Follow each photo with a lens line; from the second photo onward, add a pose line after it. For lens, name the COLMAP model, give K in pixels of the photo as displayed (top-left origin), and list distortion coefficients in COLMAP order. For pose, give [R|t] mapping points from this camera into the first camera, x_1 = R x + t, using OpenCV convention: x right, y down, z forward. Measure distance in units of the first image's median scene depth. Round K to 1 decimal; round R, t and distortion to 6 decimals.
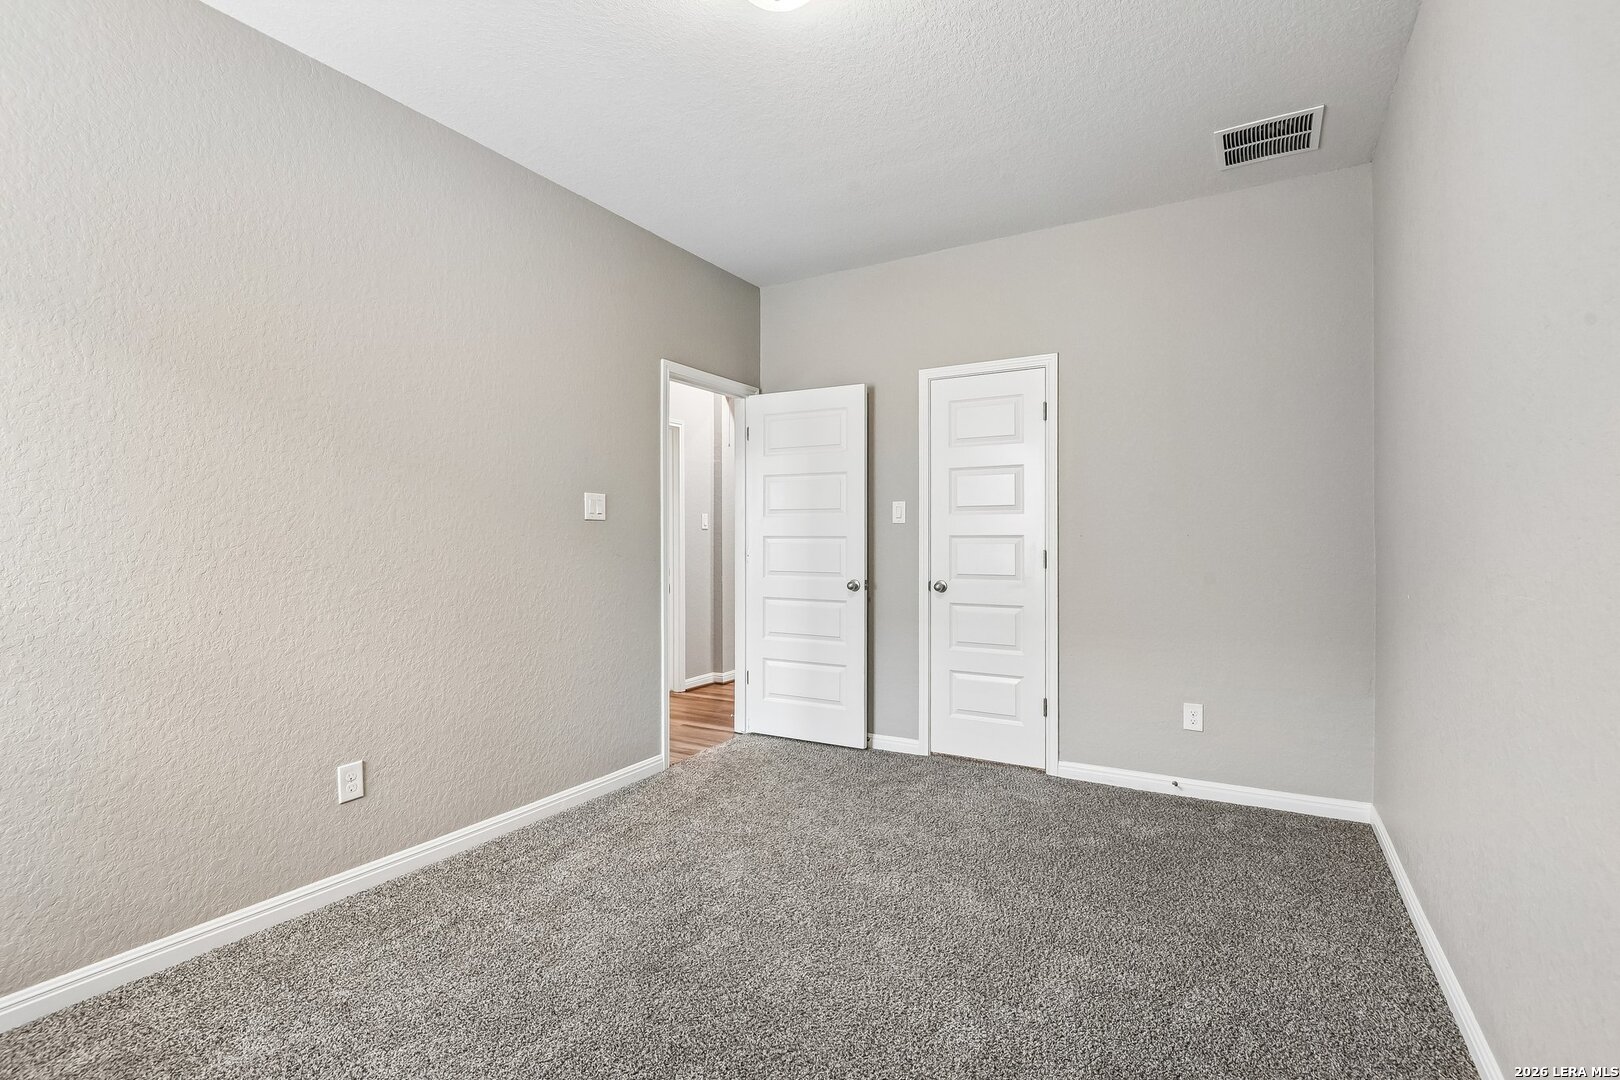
lens RADIAL K [[728.0, 0, 810.0], [0, 728.0, 540.0], [0, 0, 1]] dist [0.000946, -0.003834]
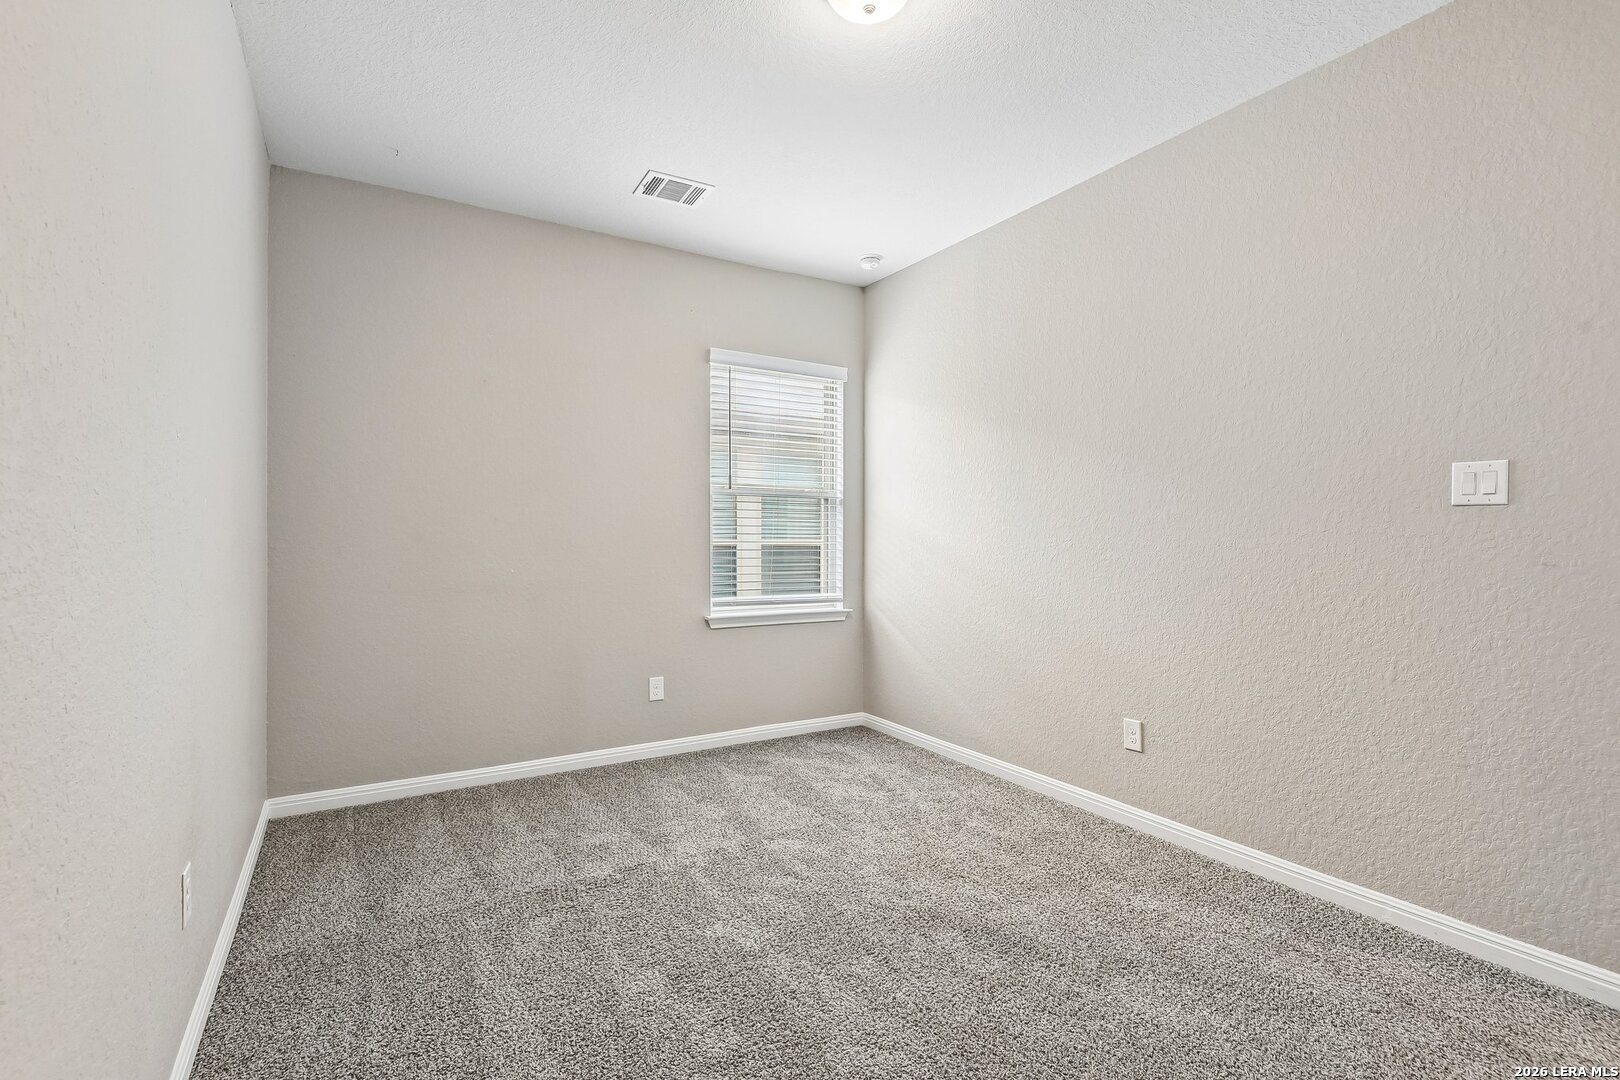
lens RADIAL K [[728.0, 0, 810.0], [0, 728.0, 540.0], [0, 0, 1]] dist [0.000946, -0.003834]
pose [[-0.462417, 0.005748, -0.886644, 0.654033], [0.000702, 0.999981, 0.006116, -0.002400], [0.886662, 0.002205, -0.462413, 1.011846]]
